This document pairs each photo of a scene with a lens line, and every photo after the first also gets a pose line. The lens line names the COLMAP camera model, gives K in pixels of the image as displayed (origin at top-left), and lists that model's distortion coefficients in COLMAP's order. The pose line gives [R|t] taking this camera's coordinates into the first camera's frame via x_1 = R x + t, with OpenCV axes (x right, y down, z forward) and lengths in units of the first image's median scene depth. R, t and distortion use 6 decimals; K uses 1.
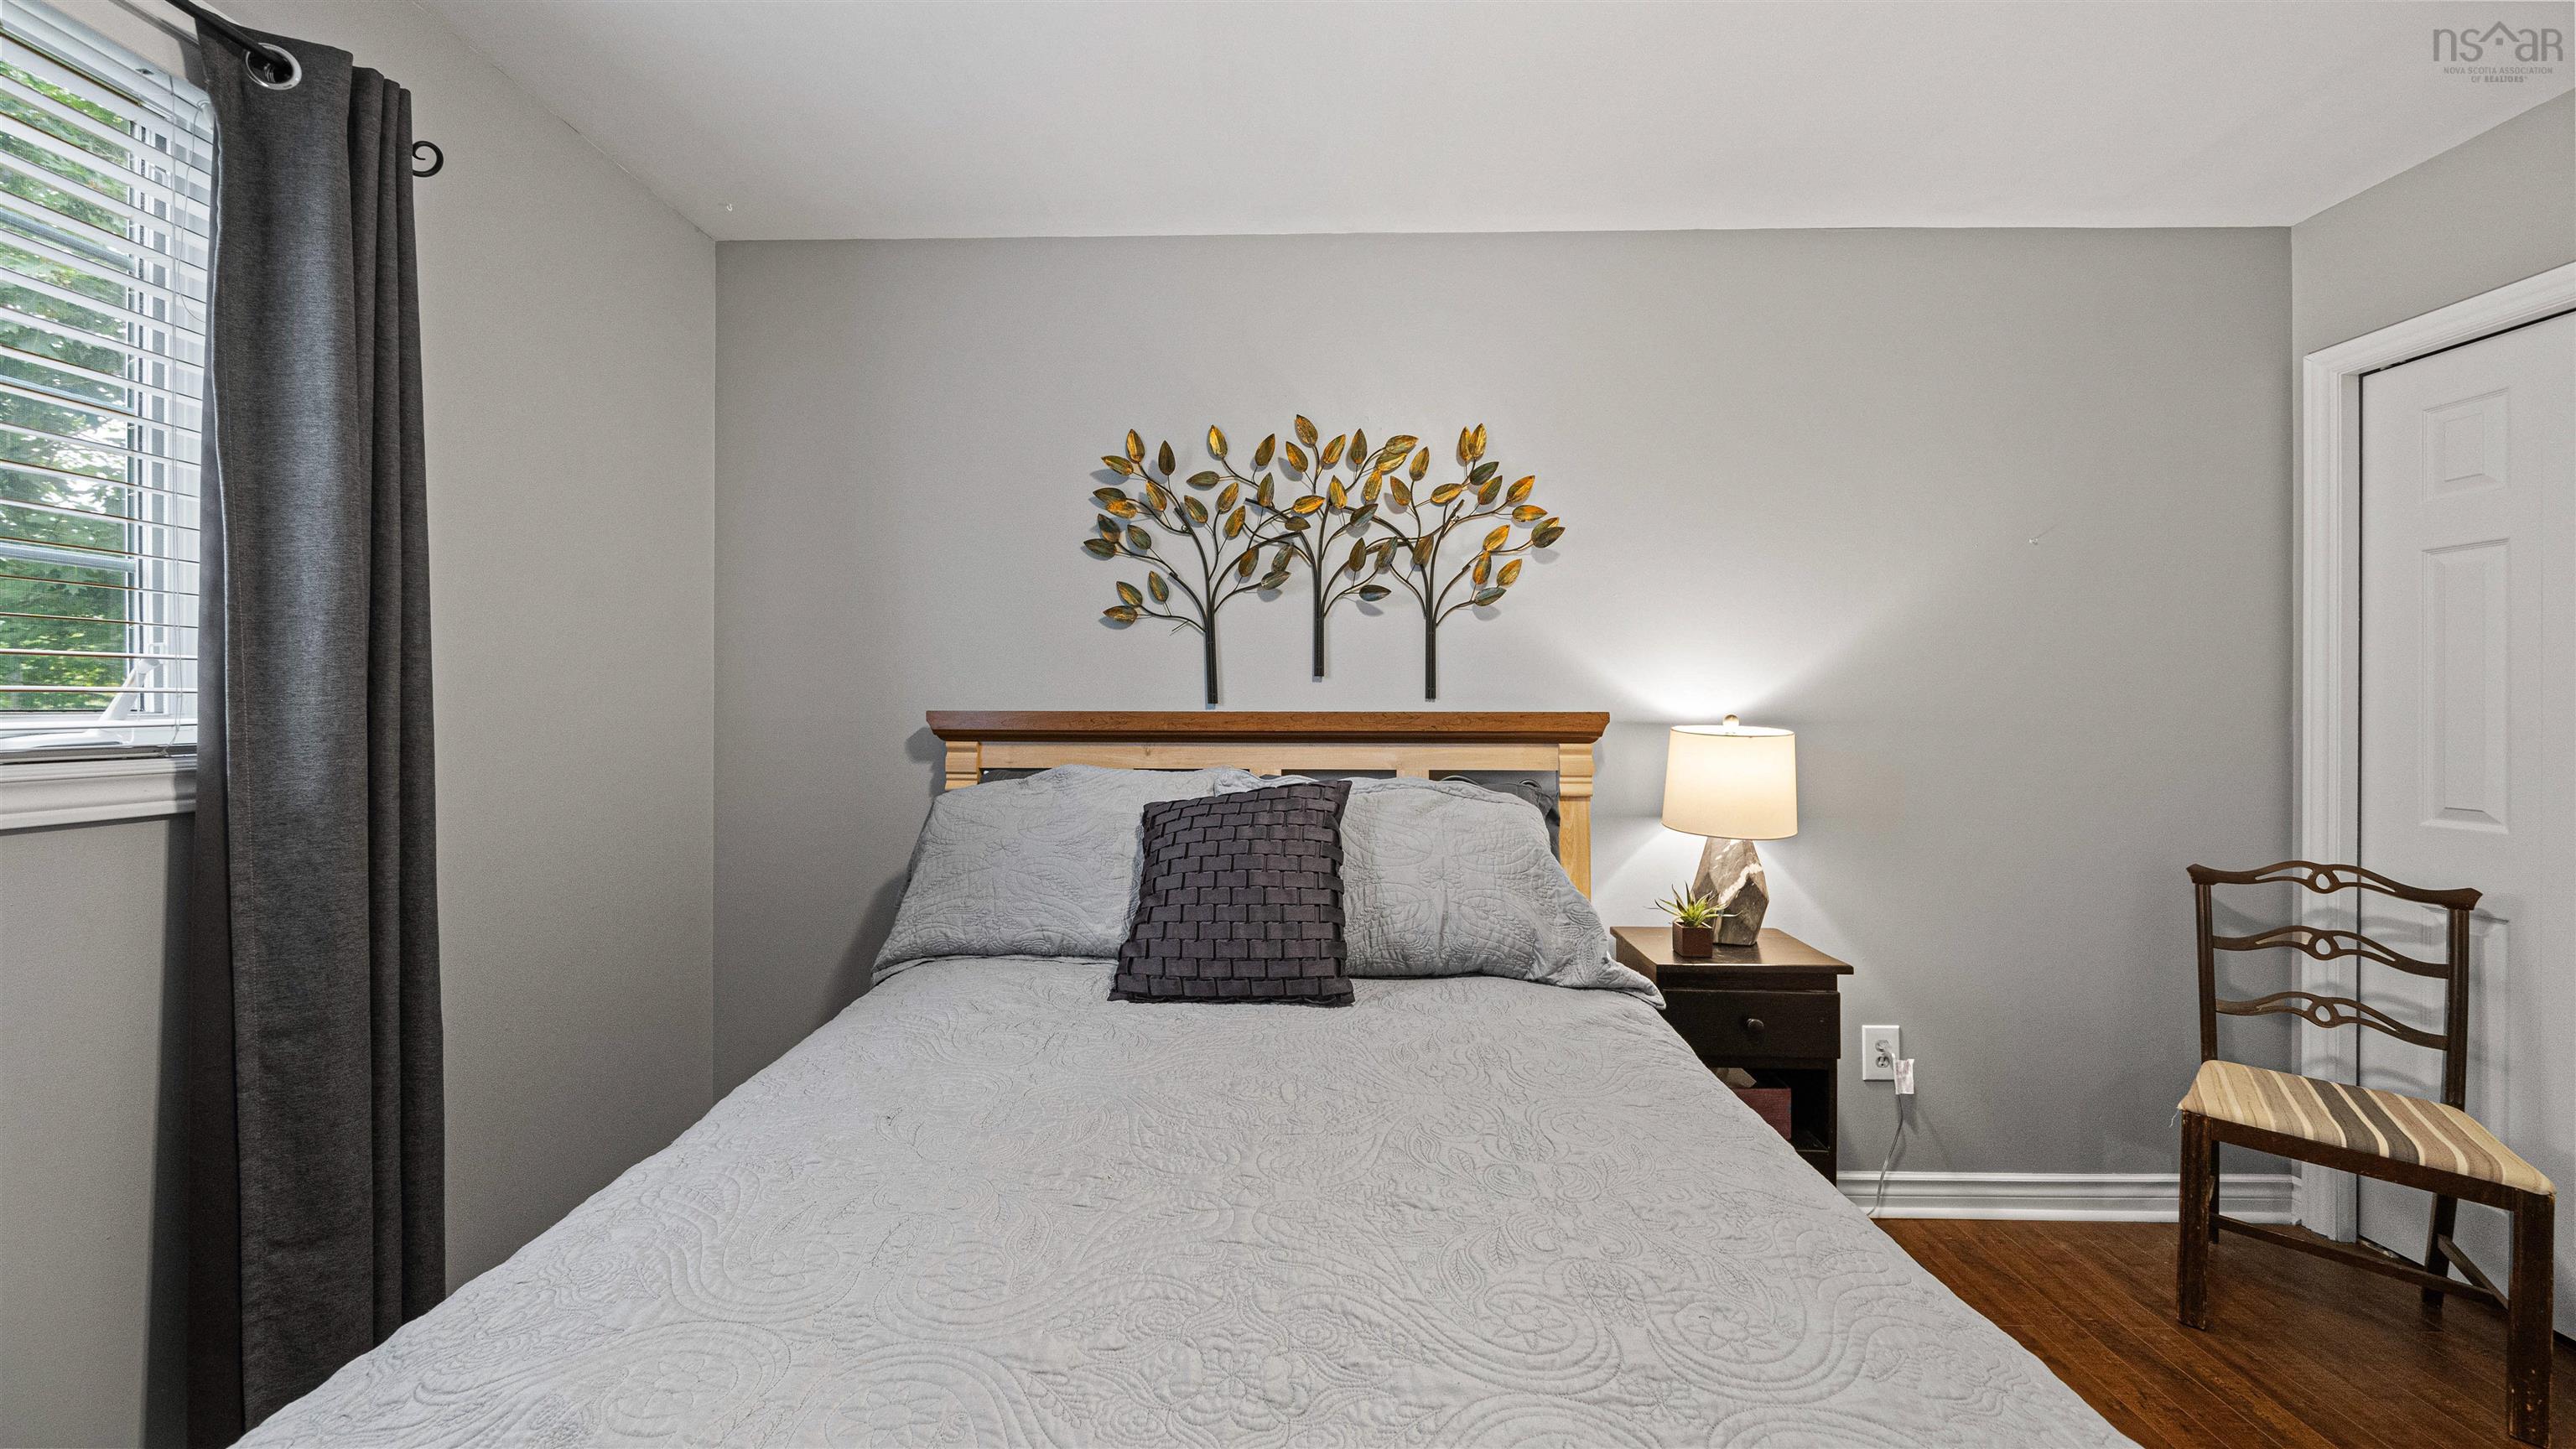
lens RADIAL K [[909.5, 0, 1290.1], [0, 909.5, 711.8], [0, 0, 1]] dist [0.001553, 0.000035]
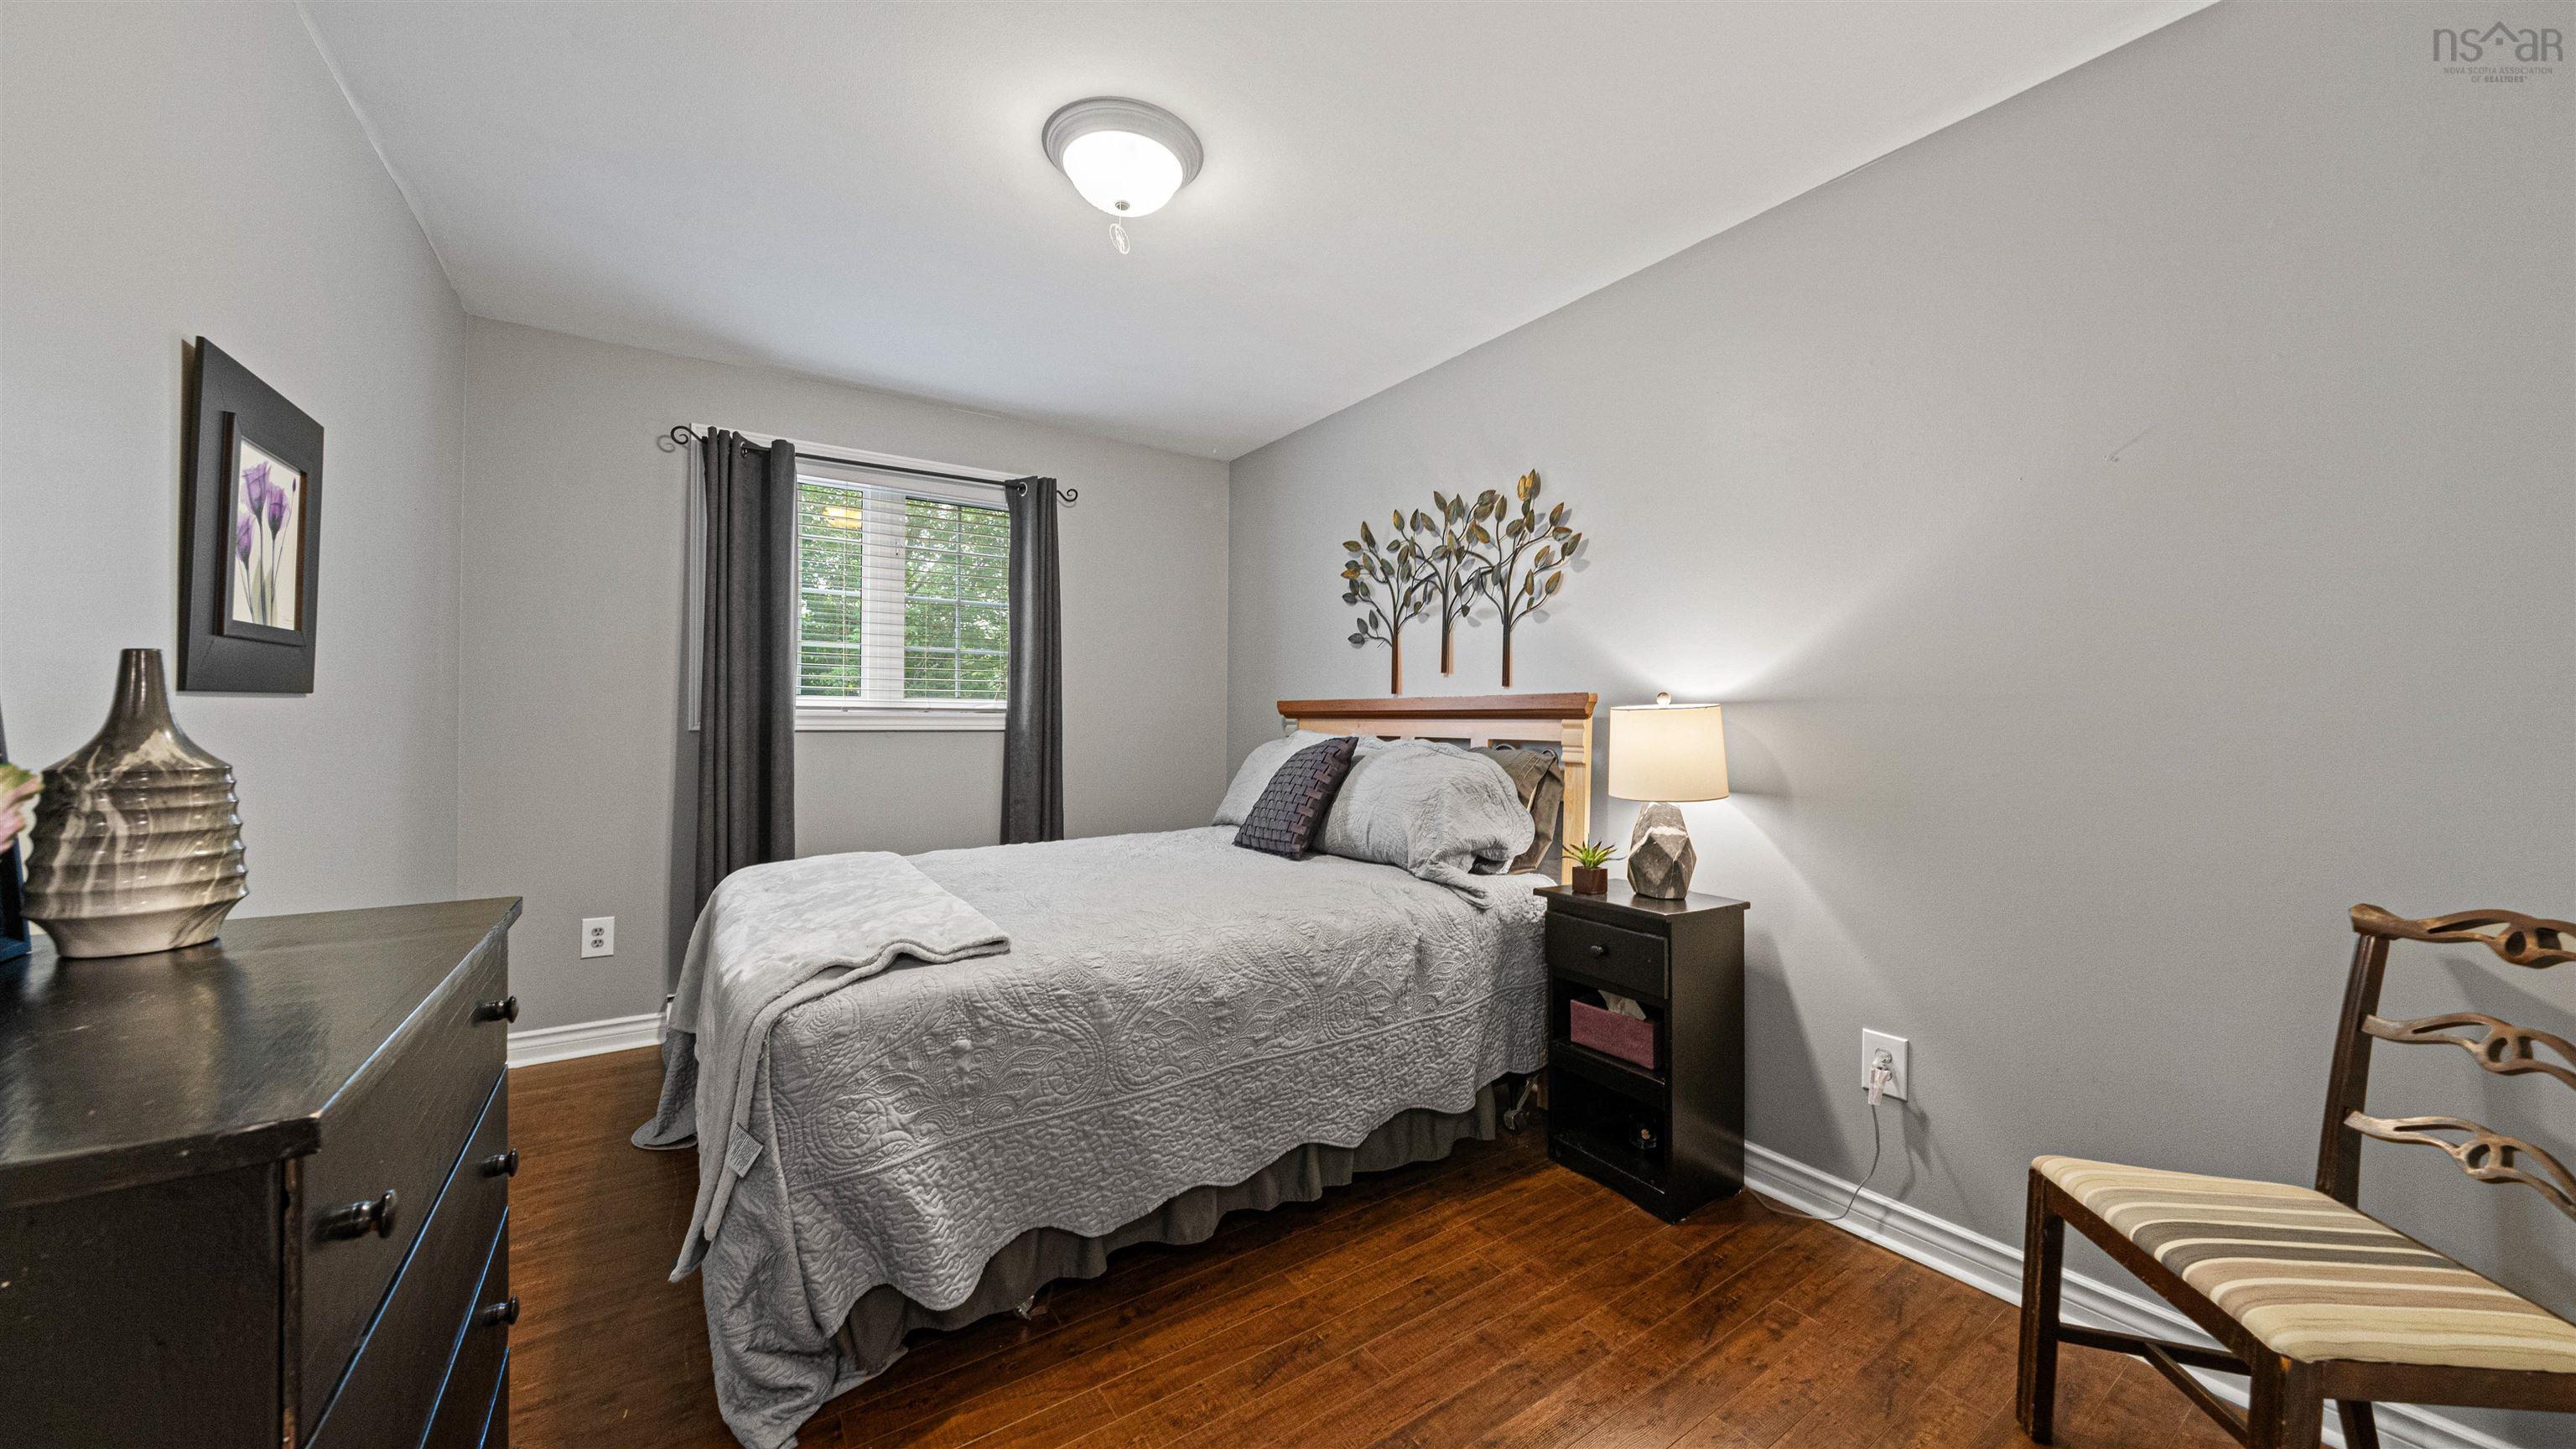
lens RADIAL K [[884.7, 0, 1288.0], [0, 884.7, 724.5], [0, 0, 1]] dist [-0.006309, -0.000205]
pose [[0.575321, 0.006046, -0.817905, 1.018474], [-0.011388, 0.999935, -0.000619, 0.045598], [0.817848, 0.009671, 0.575353, 0.013352]]
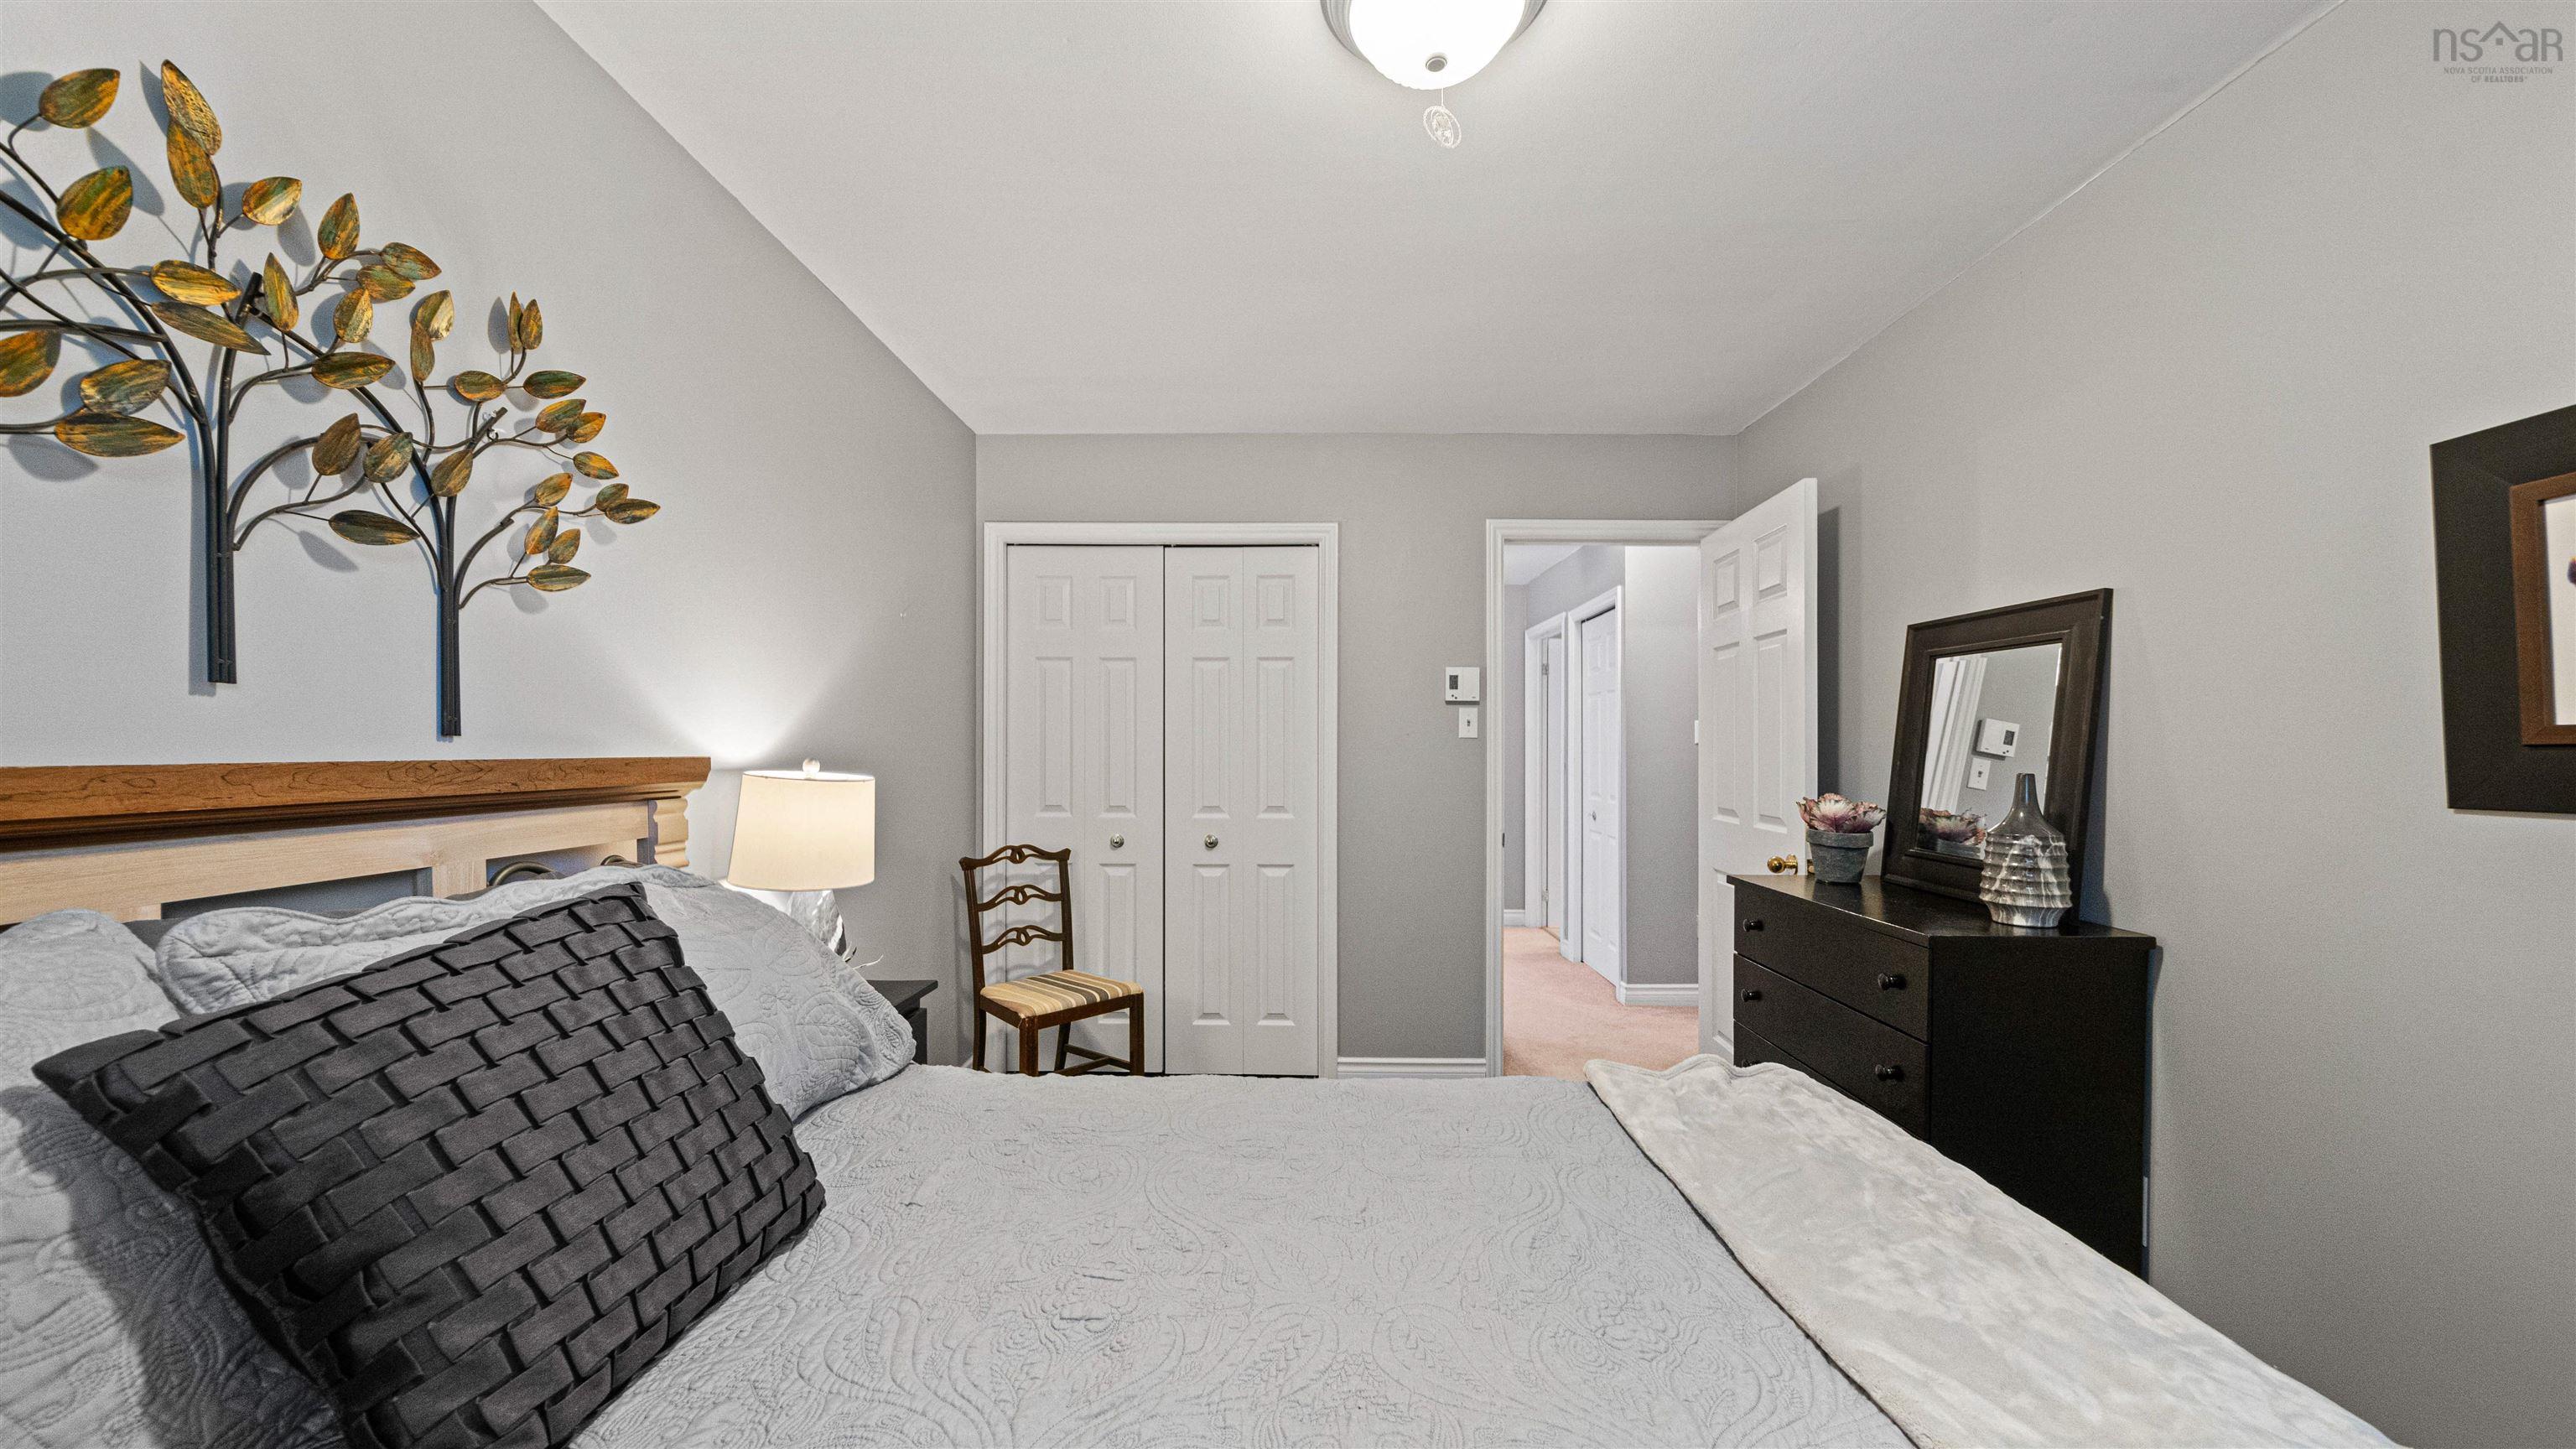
lens RADIAL K [[897.3, 0, 1282.0], [0, 897.3, 747.3], [0, 0, 1]] dist [-0.004570, -0.000134]
pose [[-0.001913, -0.001108, 0.999998, -0.408017], [-0.000095, 0.999999, 0.001107, -0.007827], [-0.999998, -0.000093, -0.001913, 0.481359]]
